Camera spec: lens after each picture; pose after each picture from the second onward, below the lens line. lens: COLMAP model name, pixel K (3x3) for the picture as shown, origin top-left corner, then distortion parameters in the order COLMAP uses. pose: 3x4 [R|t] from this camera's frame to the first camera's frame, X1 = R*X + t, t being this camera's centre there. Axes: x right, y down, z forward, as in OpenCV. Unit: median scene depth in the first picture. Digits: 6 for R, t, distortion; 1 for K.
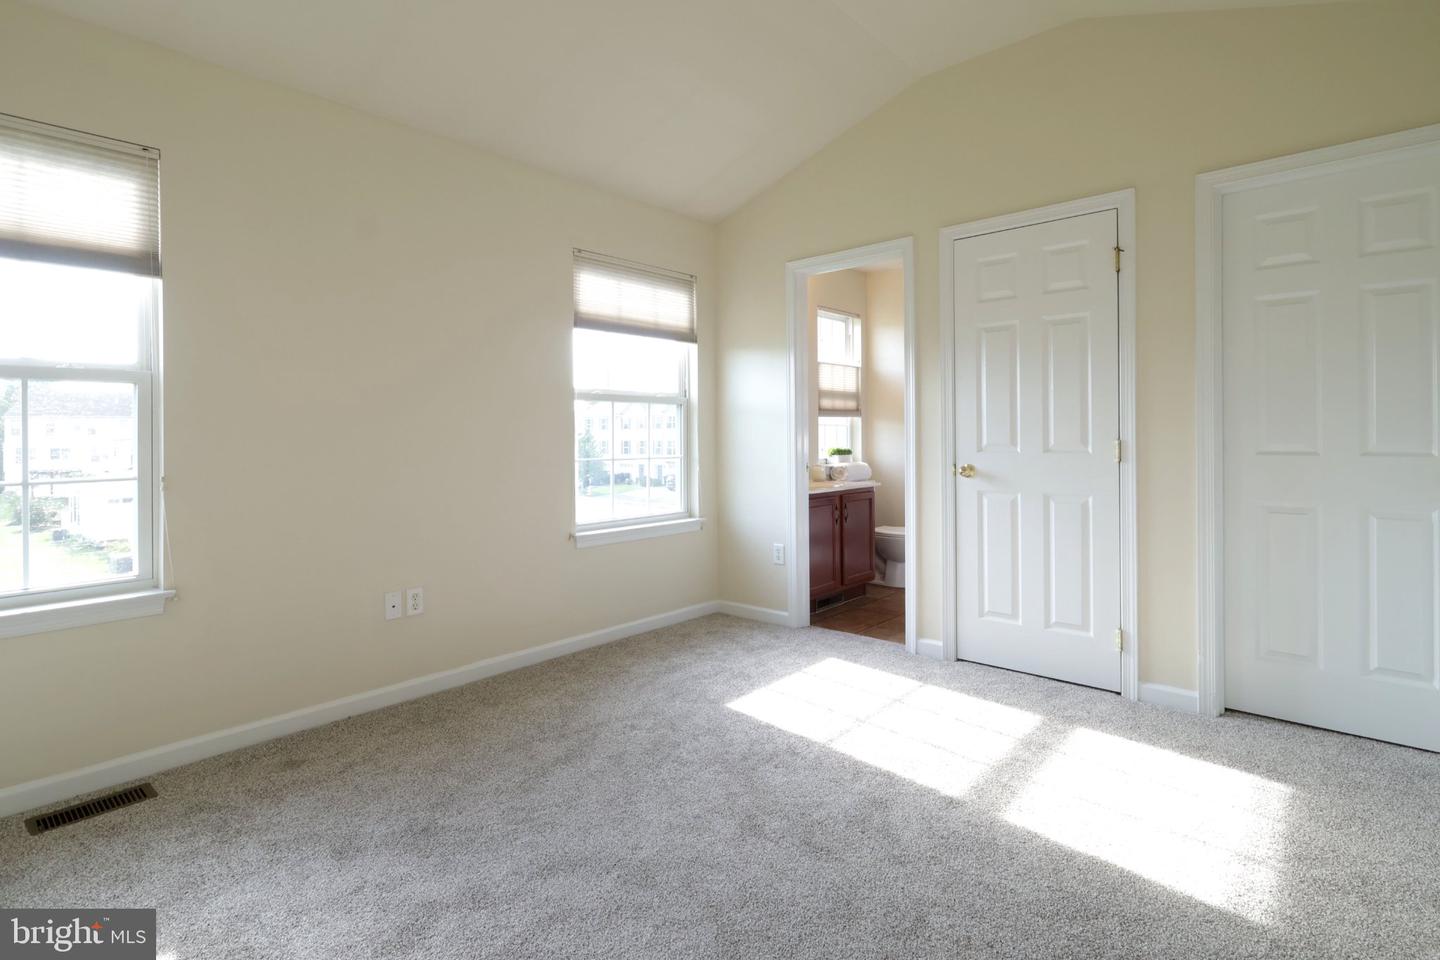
lens RADIAL K [[731.5, 0, 718.5], [0, 731.5, 433.5], [0, 0, 1]] dist [0.002016, 0.000467]
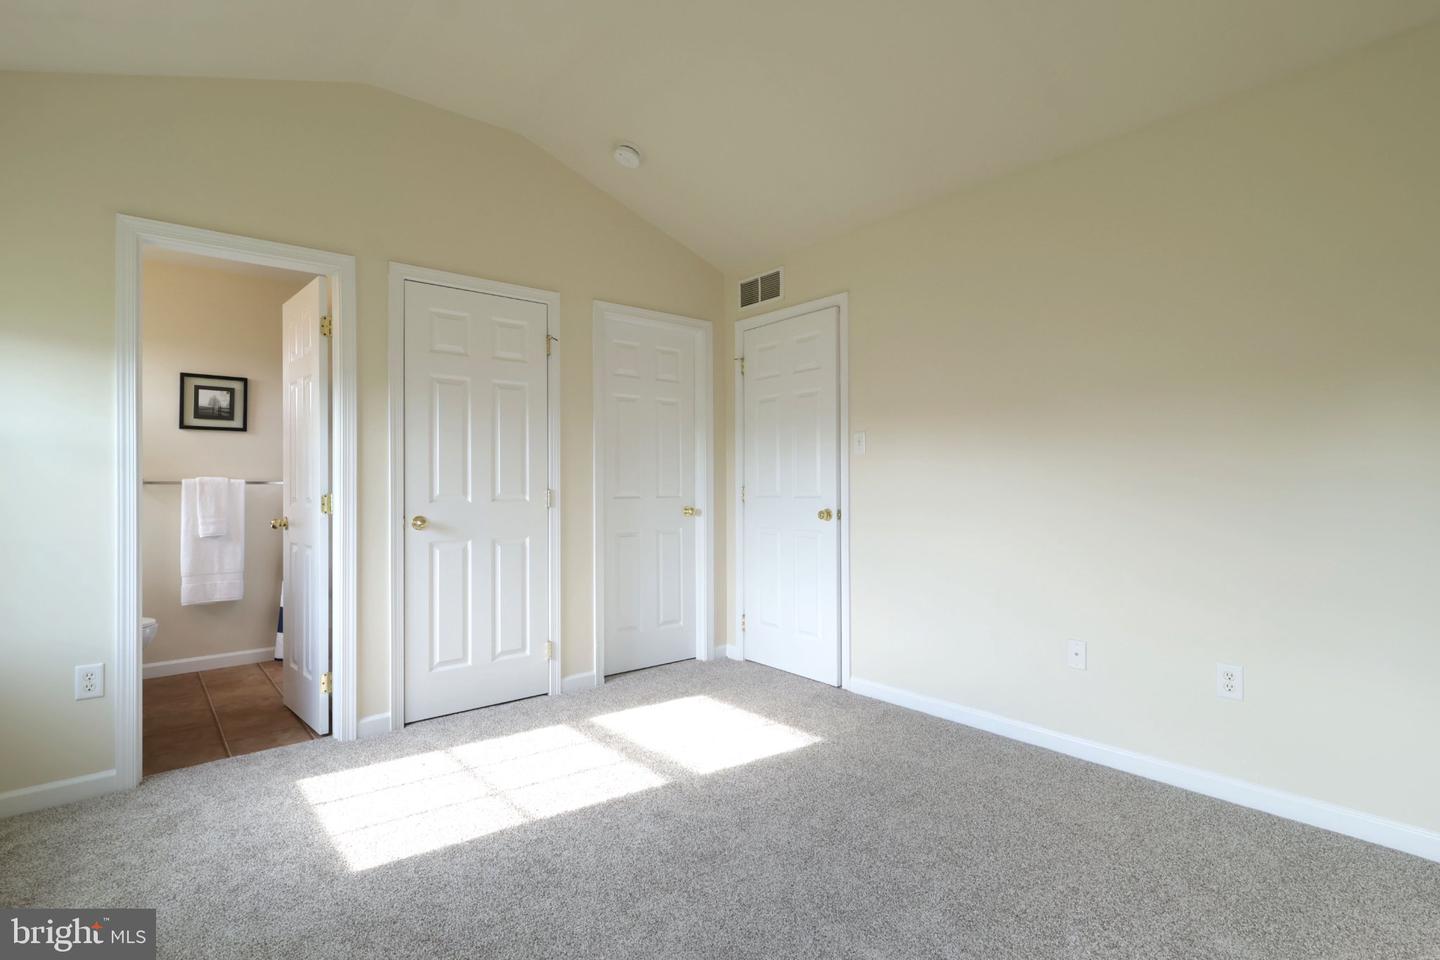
lens RADIAL K [[701.1, 0, 720.0], [0, 701.1, 474.5], [0, 0, 1]] dist [-0.000191, 0.000429]
pose [[0.127657, 0.019494, 0.991627, -0.507124], [0.003628, 0.999791, -0.020122, 0.006913], [-0.991812, 0.006167, 0.127559, 0.469338]]
